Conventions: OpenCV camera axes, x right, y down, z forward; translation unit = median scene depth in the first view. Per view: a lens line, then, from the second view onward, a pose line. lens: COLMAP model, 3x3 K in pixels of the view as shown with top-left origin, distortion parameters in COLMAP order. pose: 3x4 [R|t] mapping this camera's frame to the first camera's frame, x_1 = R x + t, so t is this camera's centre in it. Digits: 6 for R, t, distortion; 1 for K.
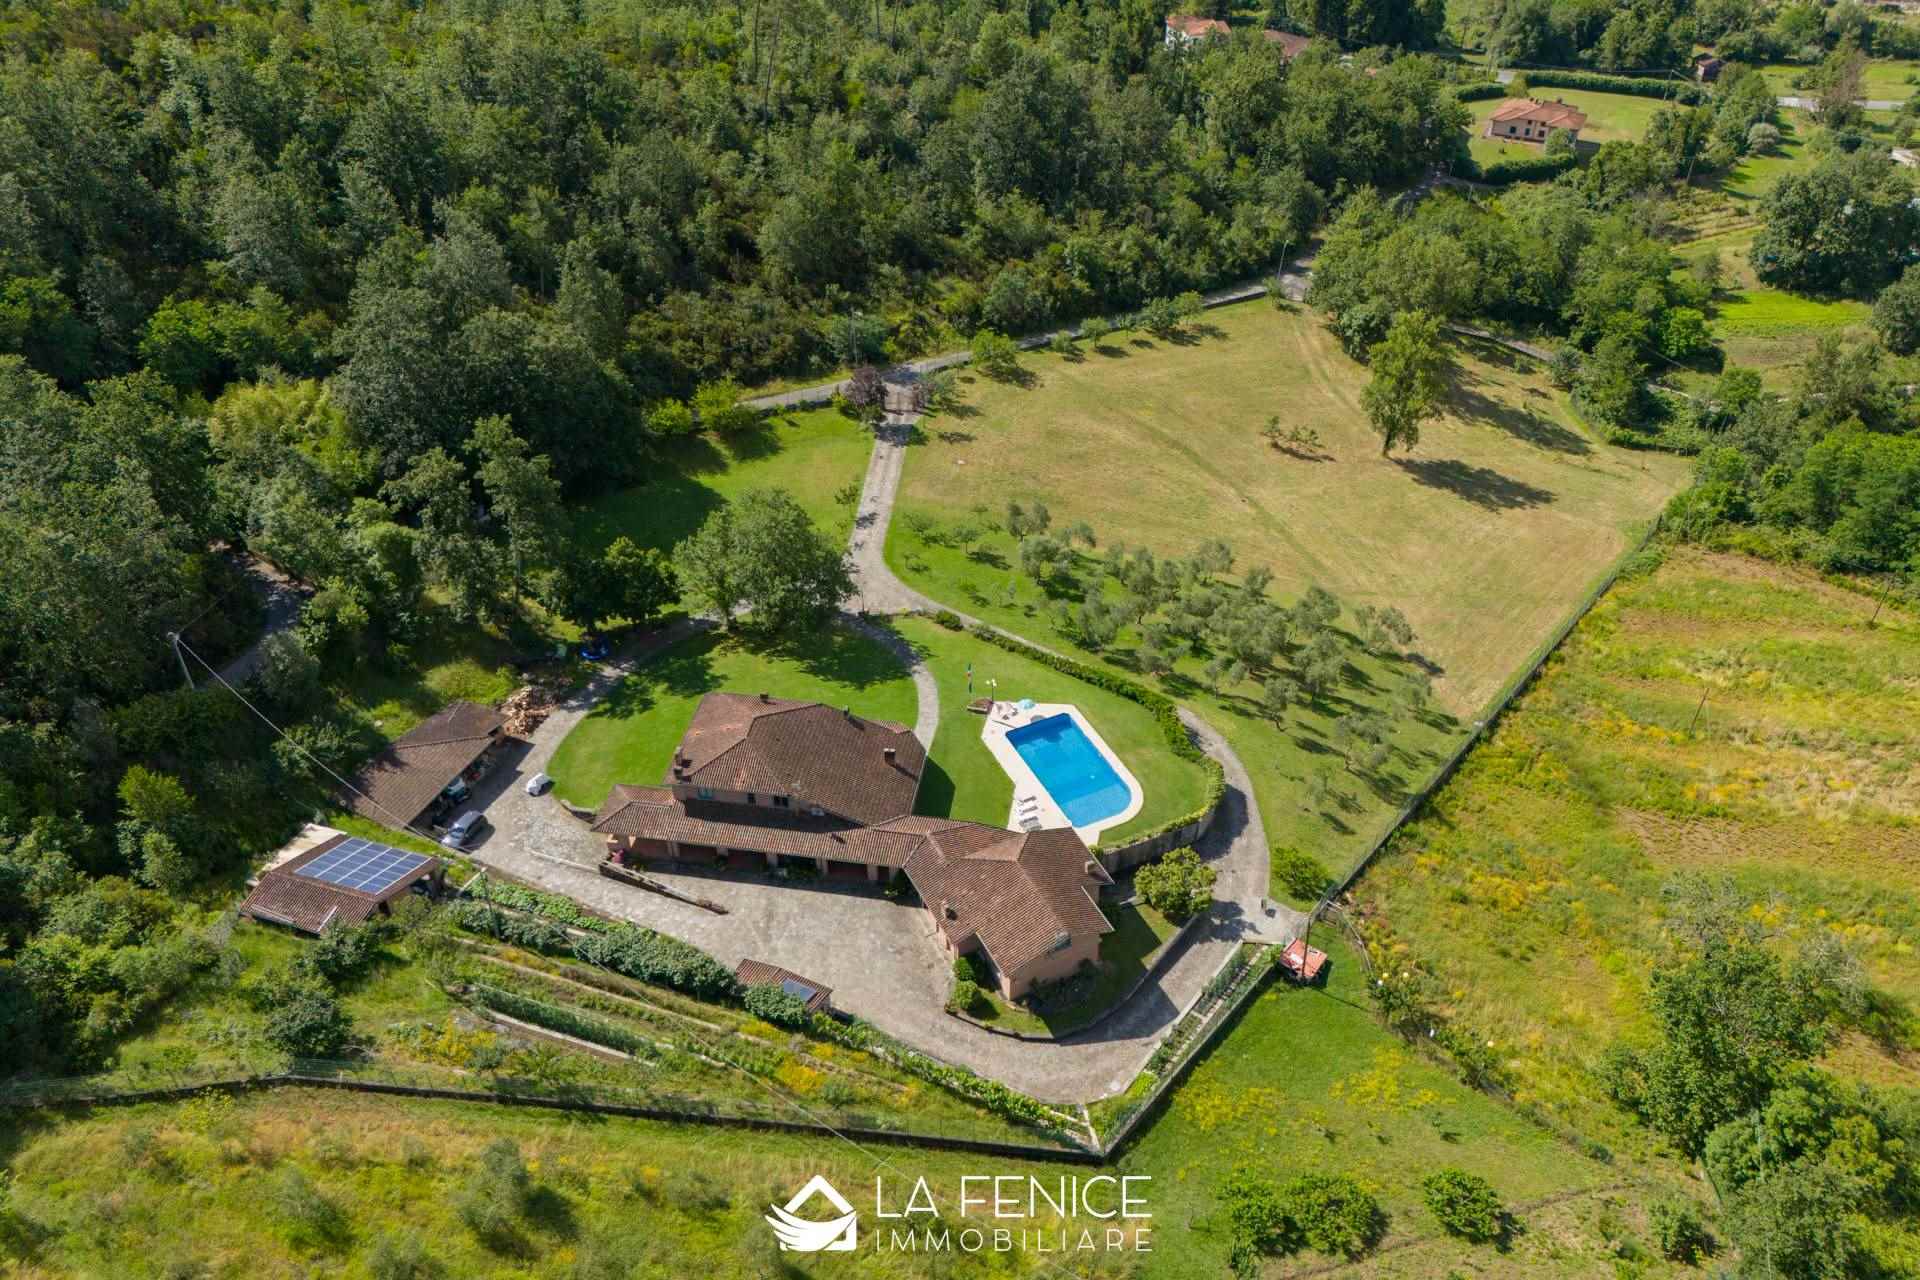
lens RADIAL K [[1412.0, 0, 966.6], [0, 1412.0, 643.0], [0, 0, 1]] dist [0.059439, -0.050990]
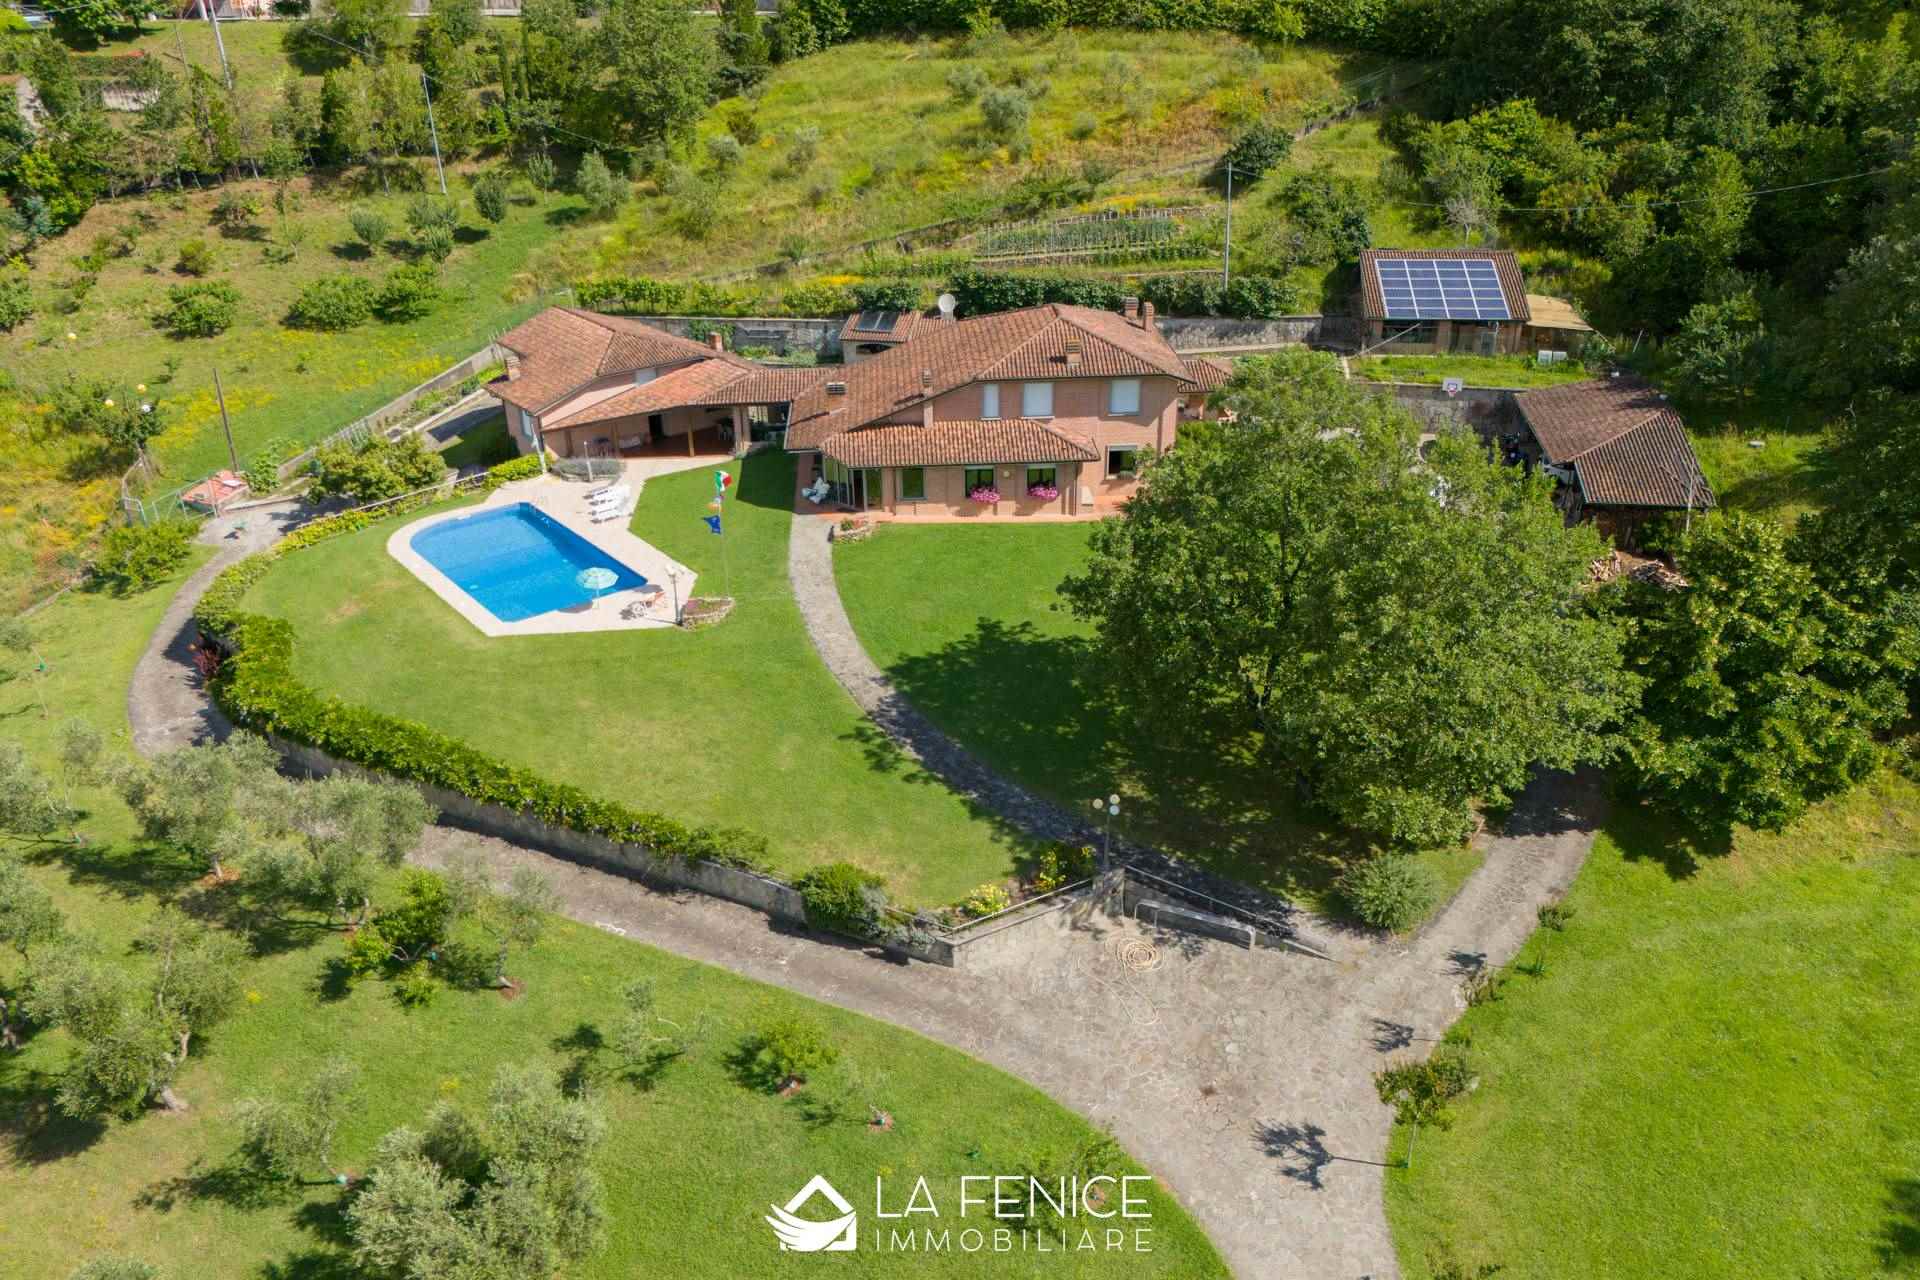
lens RADIAL K [[1412.0, 0, 966.3], [0, 1412.0, 640.8], [0, 0, 1]] dist [0.059439, -0.050990]
pose [[-0.974038, 0.113218, -0.196040, 0.014661], [-0.129789, 0.430235, 0.893338, -0.303685], [0.185486, 0.895589, -0.404371, 0.990307]]
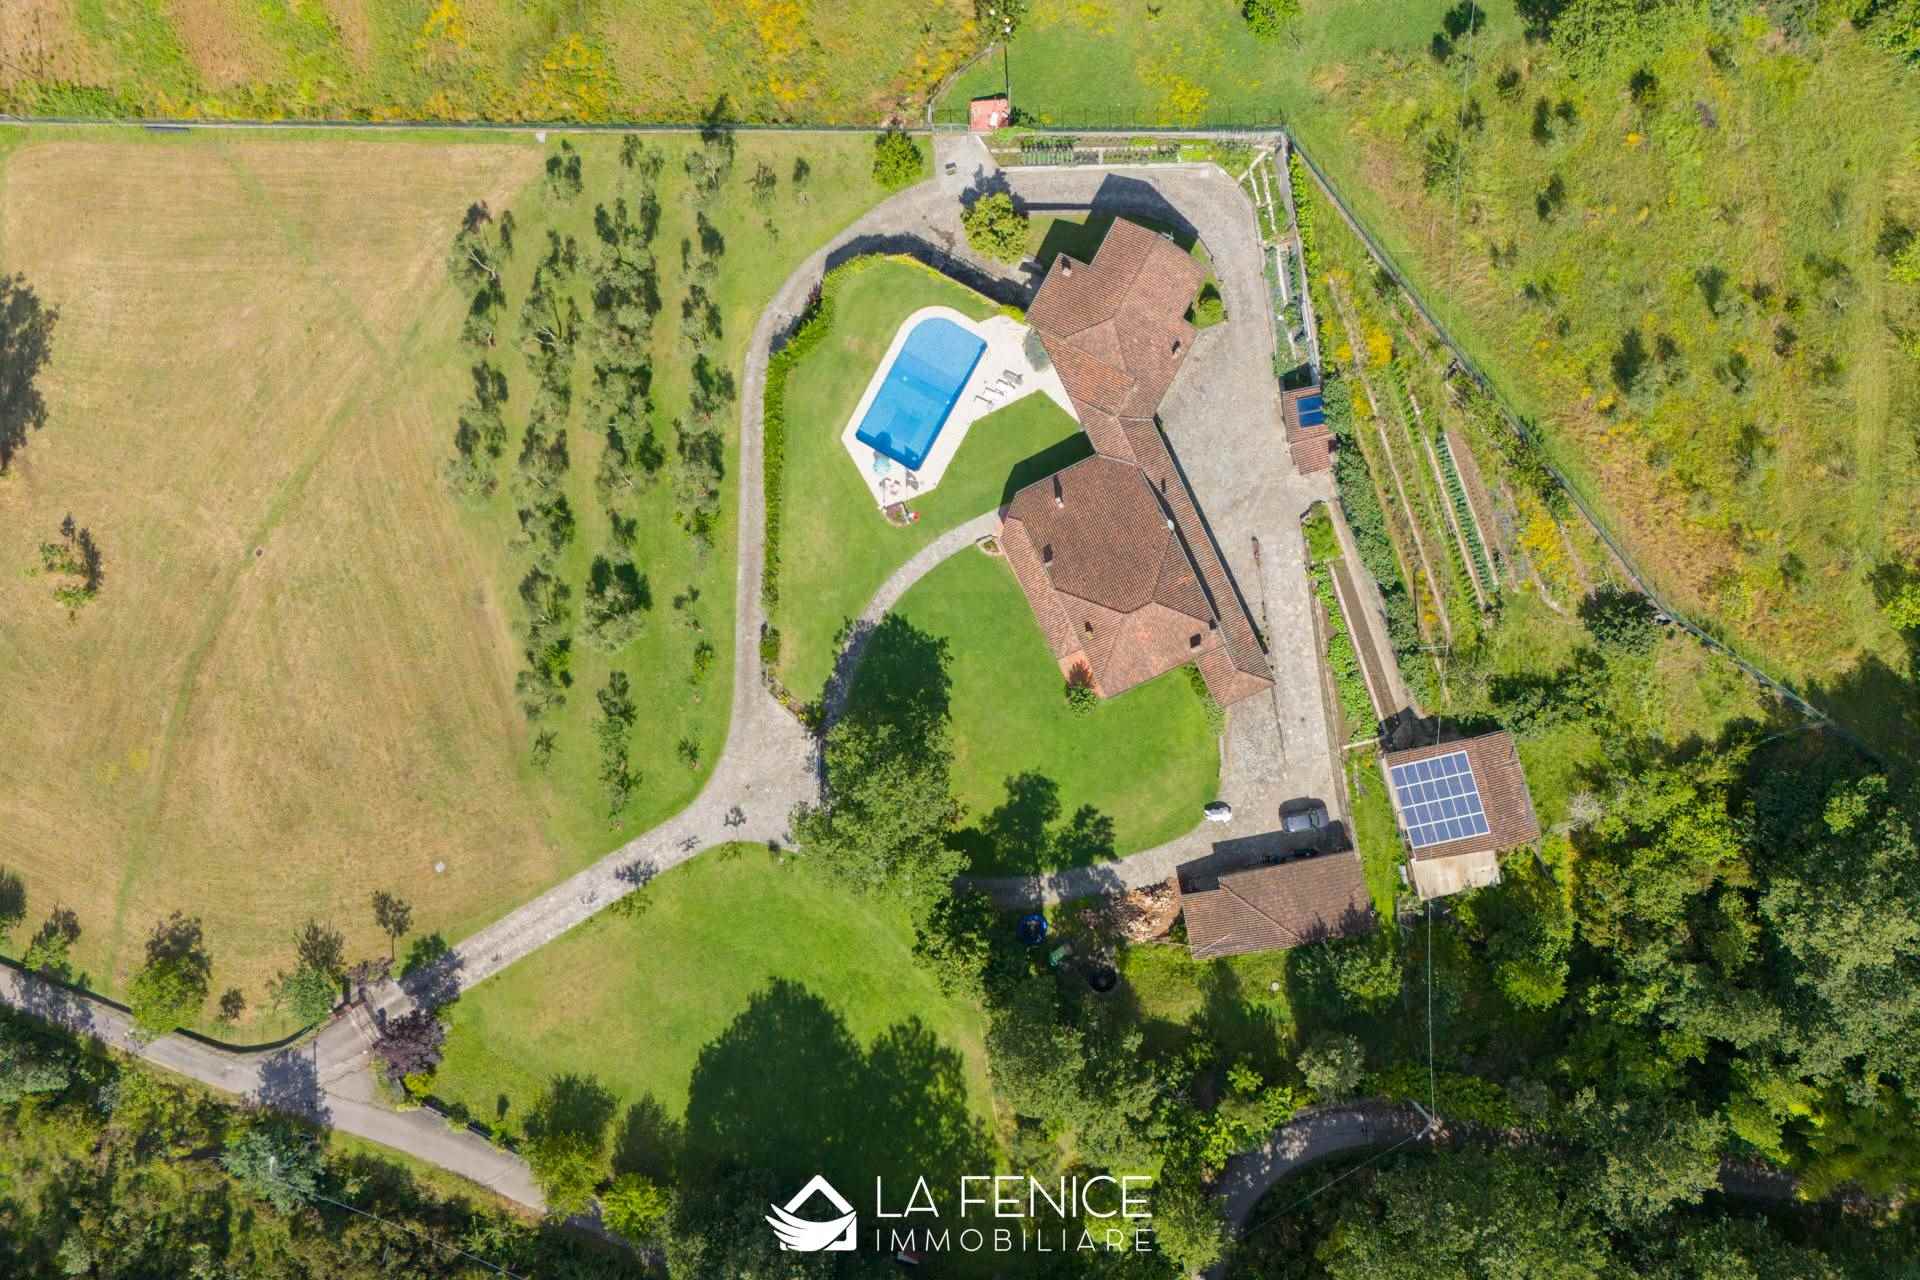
lens RADIAL K [[1412.0, 0, 976.1], [0, 1412.0, 633.6], [0, 0, 1]] dist [0.059439, -0.050990]
pose [[-0.571397, -0.820674, 0.000053, -0.072272], [0.527706, -0.367367, 0.765877, -0.575402], [-0.628516, 0.437648, 0.642987, 0.306869]]
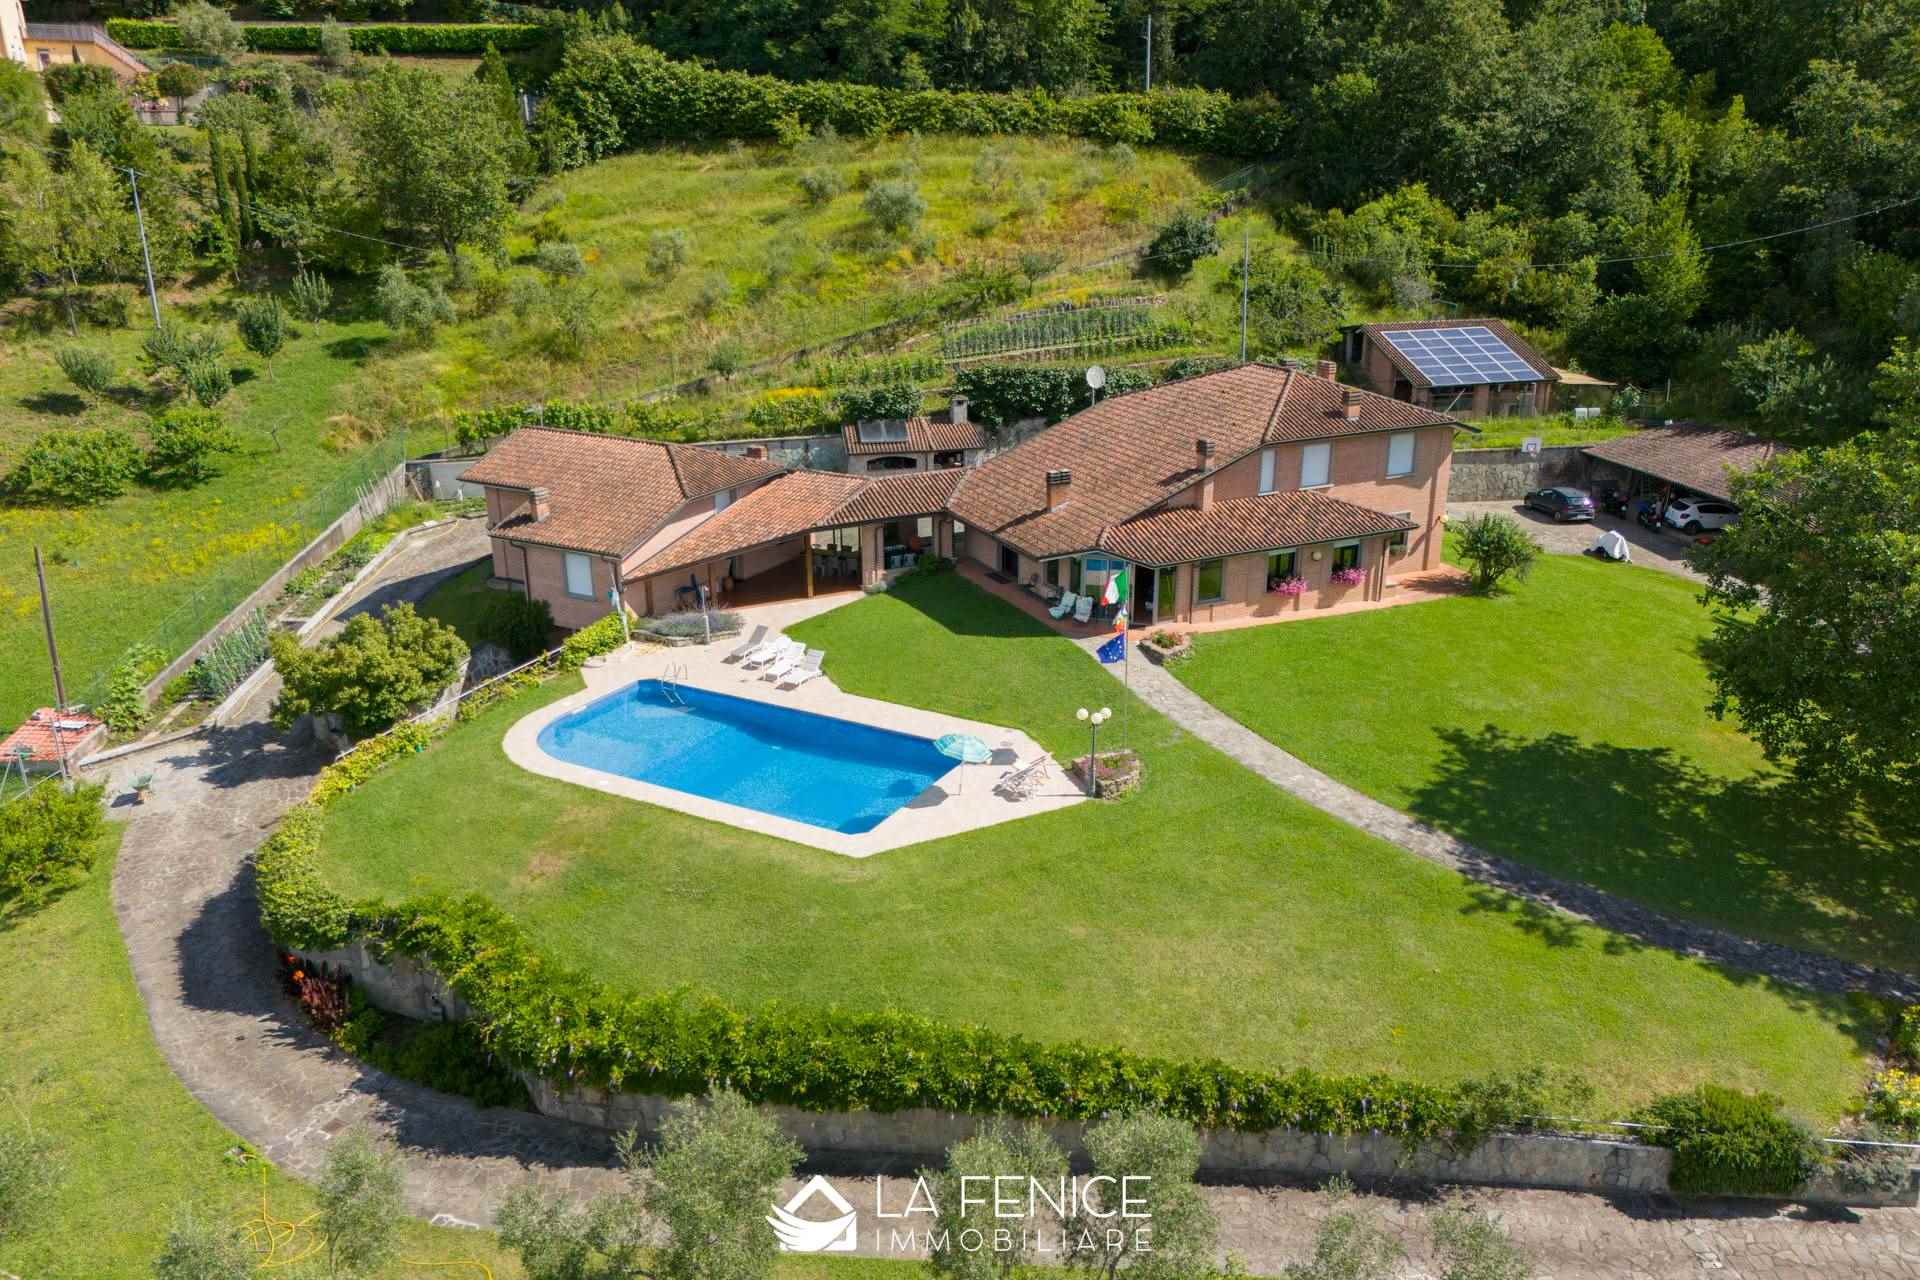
lens RADIAL K [[1412.0, 0, 968.2], [0, 1412.0, 641.9], [0, 0, 1]] dist [0.059439, -0.050990]
pose [[-0.821350, 0.197200, -0.535254, 0.163729], [-0.348862, 0.568742, 0.744868, -0.161701], [0.451309, 0.798527, -0.398341, 0.891362]]
